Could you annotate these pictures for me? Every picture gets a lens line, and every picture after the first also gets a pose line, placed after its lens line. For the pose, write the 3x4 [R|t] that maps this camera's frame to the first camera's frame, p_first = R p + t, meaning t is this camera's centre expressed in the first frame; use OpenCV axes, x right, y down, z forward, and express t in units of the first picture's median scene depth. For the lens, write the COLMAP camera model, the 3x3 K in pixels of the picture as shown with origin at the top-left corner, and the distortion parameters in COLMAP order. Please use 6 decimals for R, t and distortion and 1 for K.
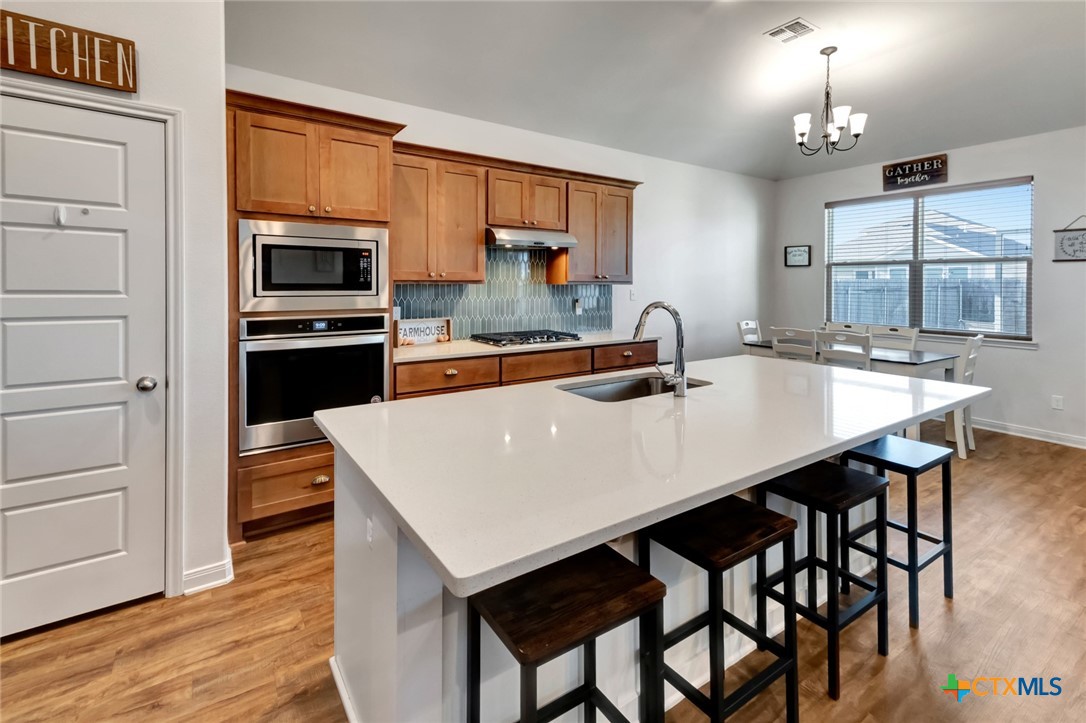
lens RADIAL K [[487.7, 0, 543.6], [0, 487.7, 287.4], [0, 0, 1]] dist [0.002526, -0.000153]
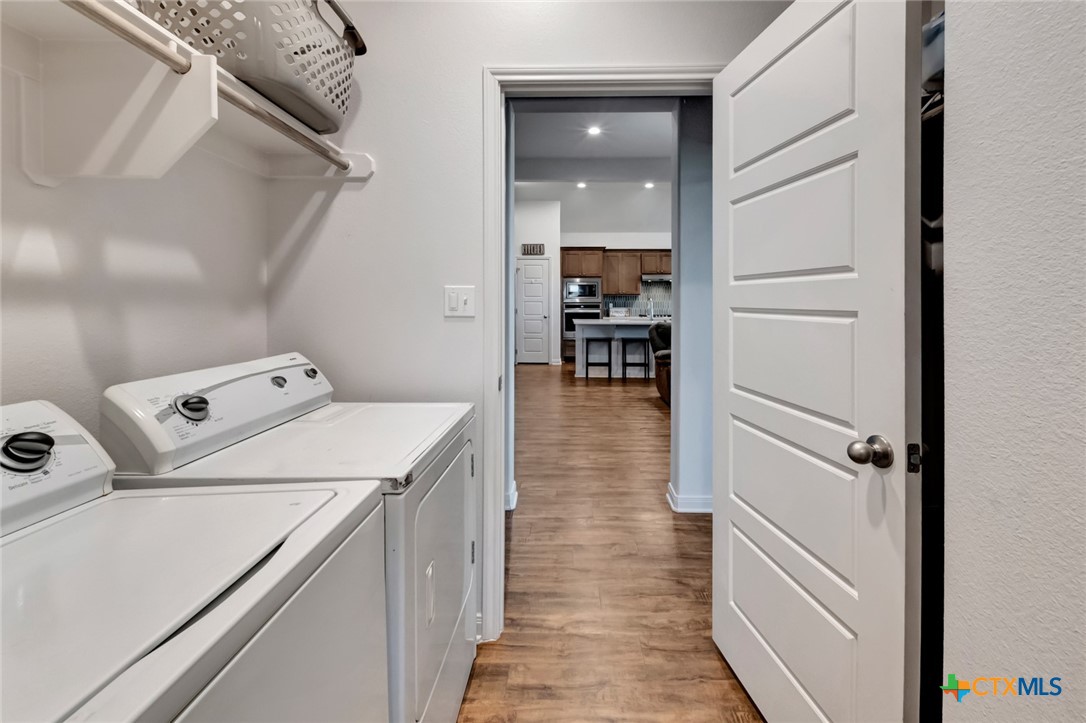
lens RADIAL K [[502.7, 0, 556.2], [0, 502.7, 339.1], [0, 0, 1]] dist [-0.000014, -0.000071]
pose [[0.809414, 0.042131, -0.585726, 1.385115], [-0.003061, 0.997712, 0.067535, 0.058488], [0.587231, -0.052871, 0.807691, -1.875532]]
